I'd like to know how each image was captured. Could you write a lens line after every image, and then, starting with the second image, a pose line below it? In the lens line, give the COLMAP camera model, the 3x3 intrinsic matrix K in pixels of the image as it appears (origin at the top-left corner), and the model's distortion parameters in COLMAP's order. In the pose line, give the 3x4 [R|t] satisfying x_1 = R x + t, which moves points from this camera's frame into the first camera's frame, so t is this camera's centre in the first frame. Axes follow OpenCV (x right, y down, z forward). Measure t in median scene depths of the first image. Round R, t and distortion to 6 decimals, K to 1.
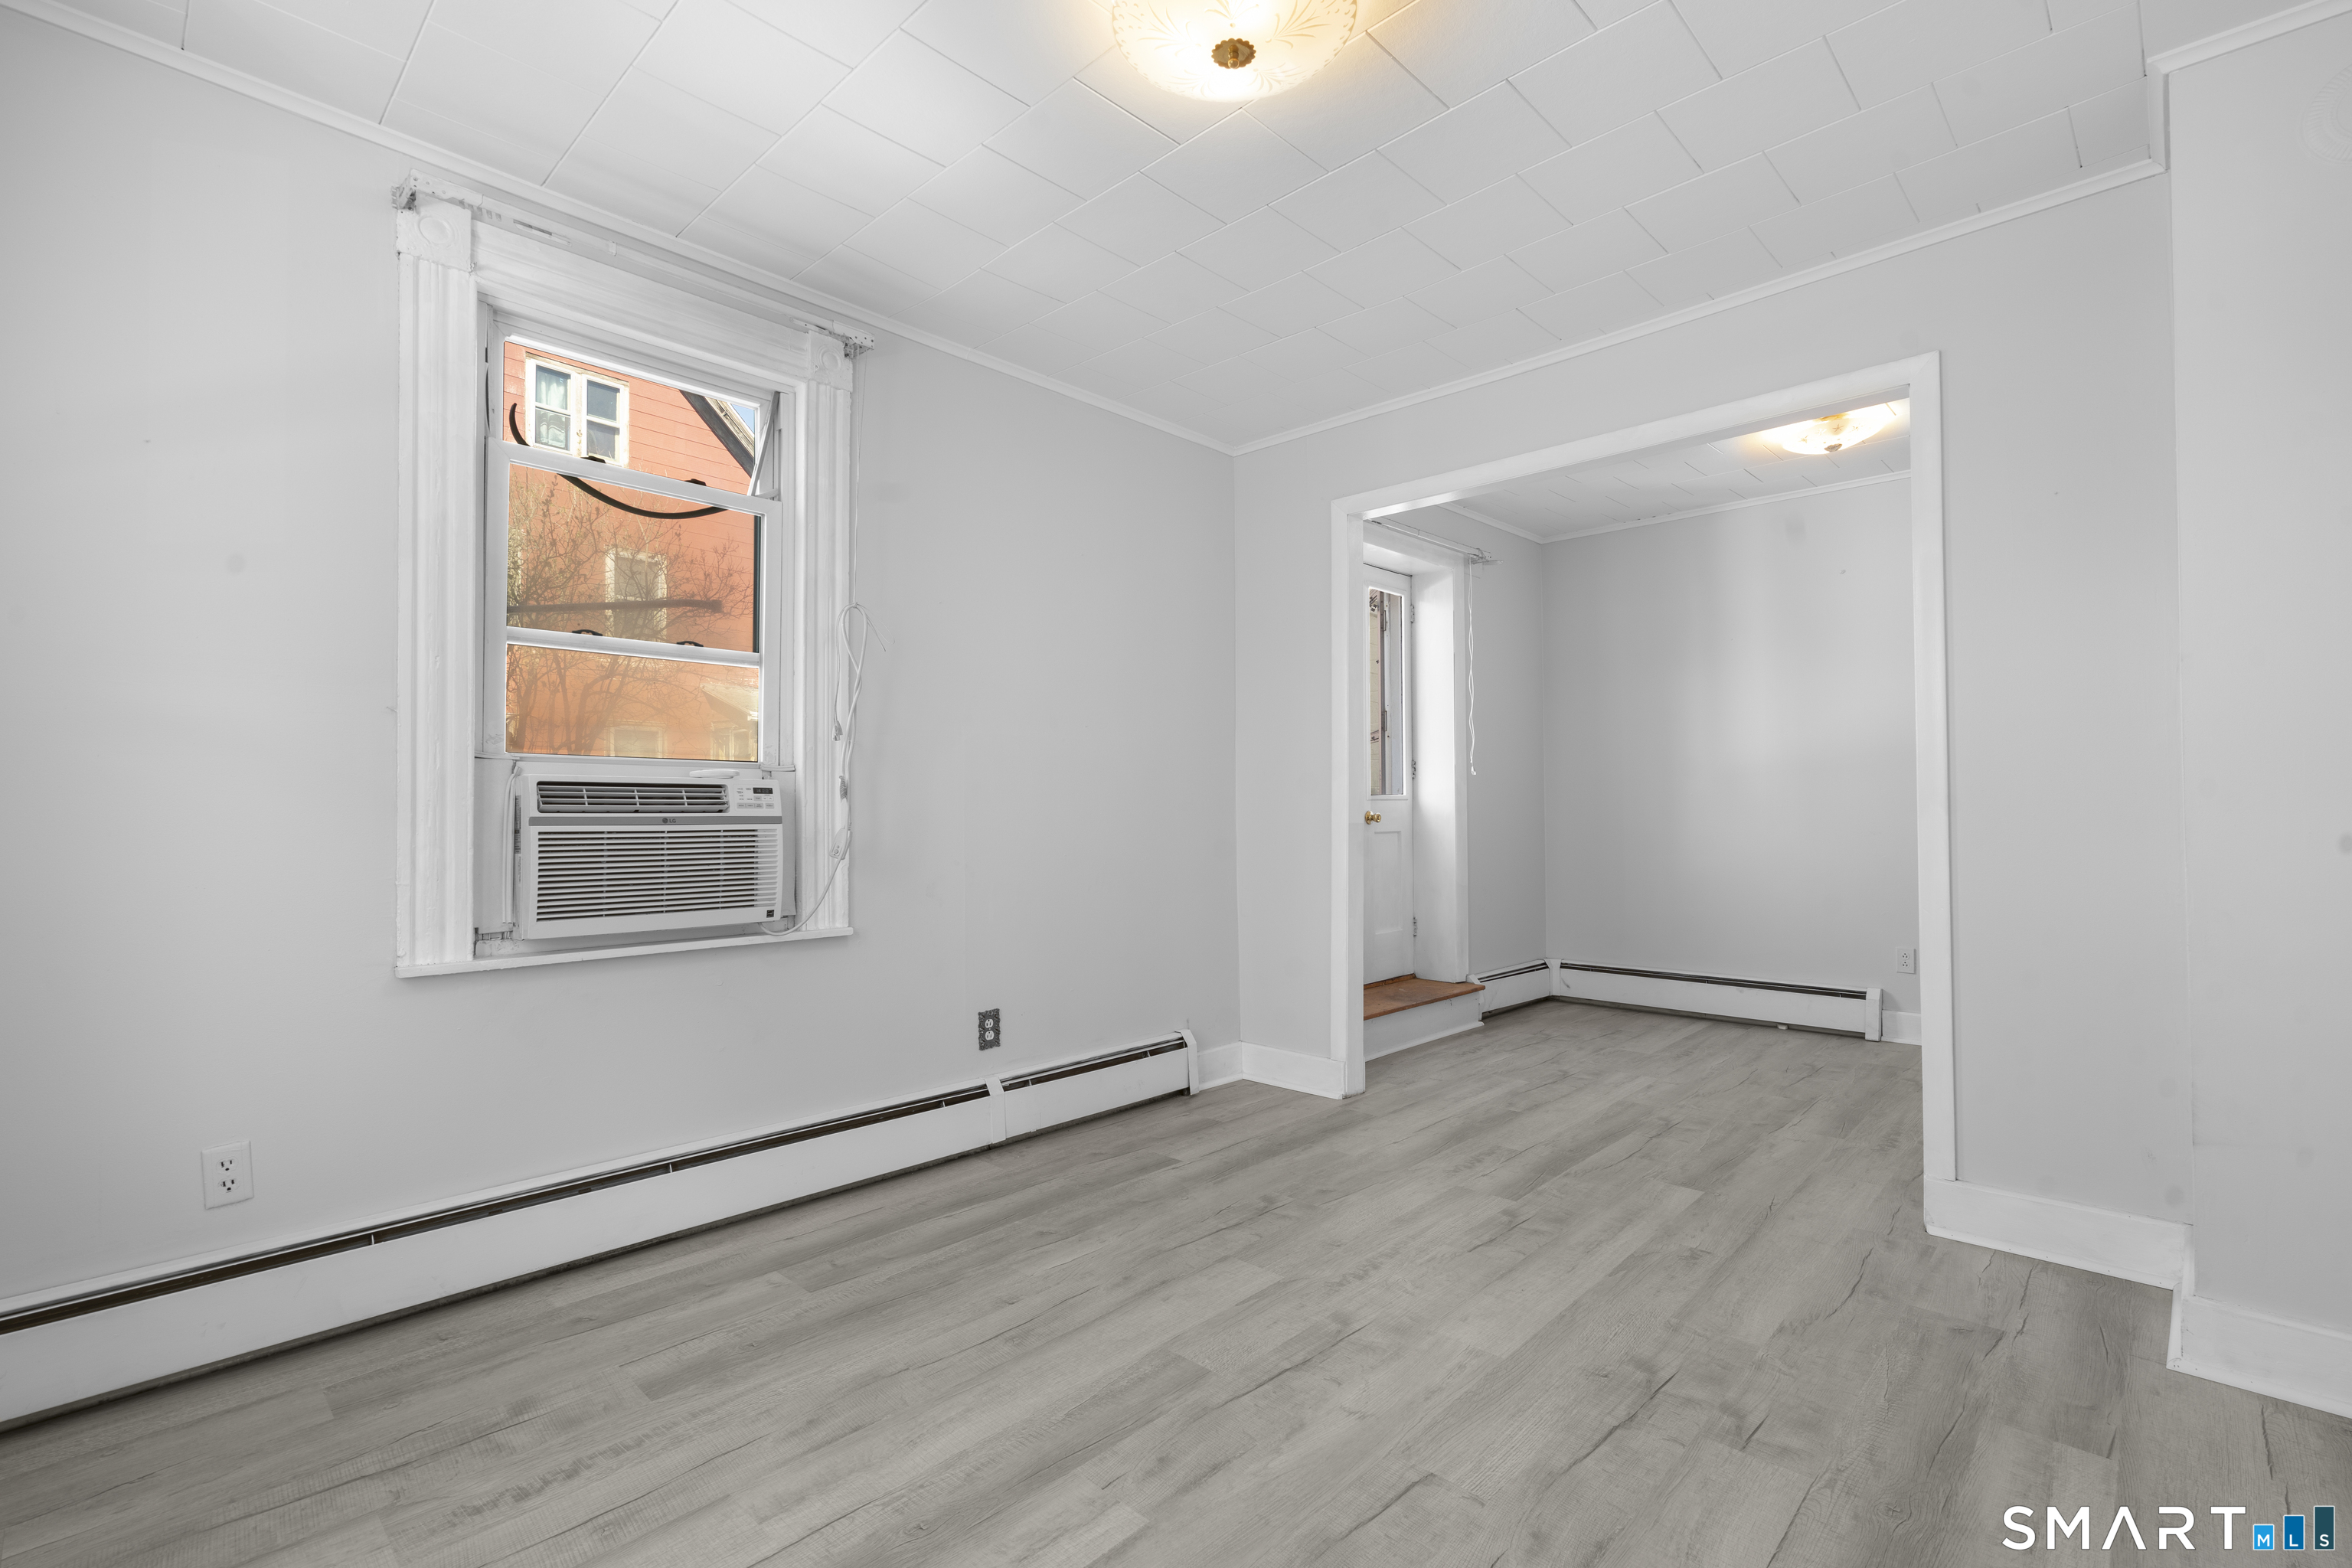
lens RADIAL K [[1053.8, 0, 1173.9], [0, 1053.8, 789.3], [0, 0, 1]] dist [-0.009433, 0.004682]
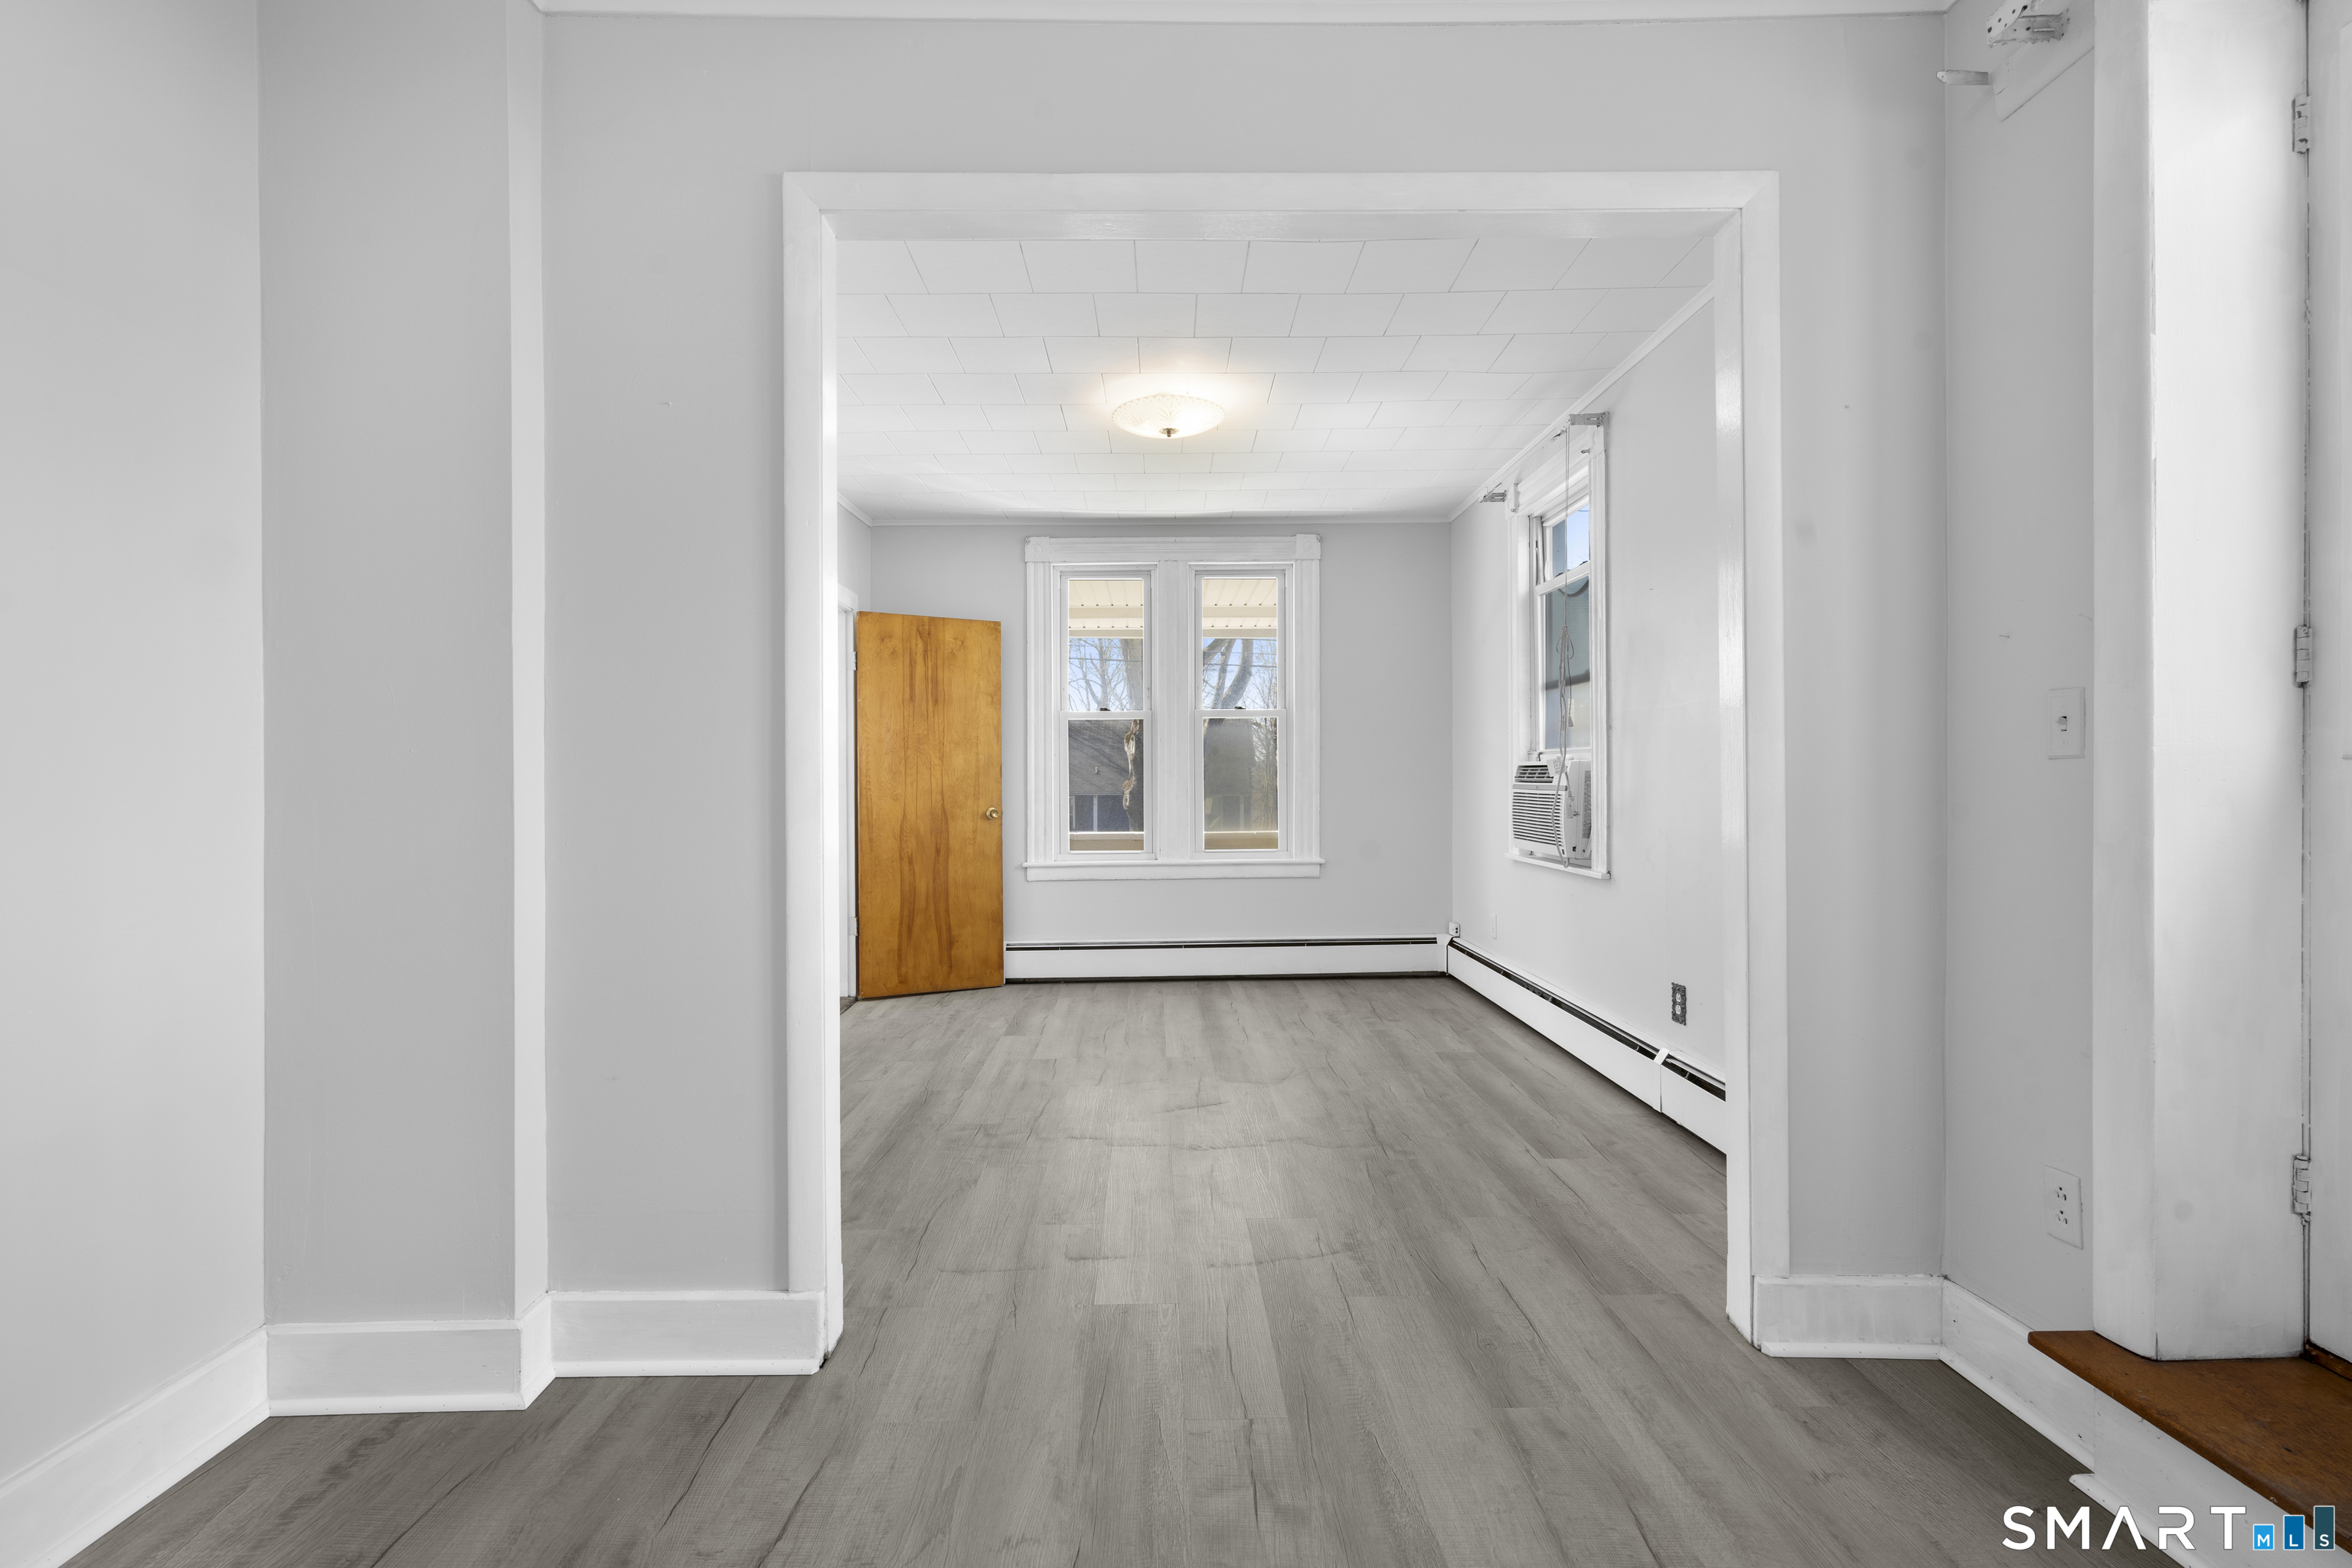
lens RADIAL K [[1053.8, 0, 1173.9], [0, 1053.8, 789.3], [0, 0, 1]] dist [-0.009433, 0.004682]
pose [[-0.707829, 0.016039, -0.706202, 0.879173], [0.026366, 0.999645, -0.003724, 0.017735], [0.705892, -0.021256, -0.708001, 1.404451]]
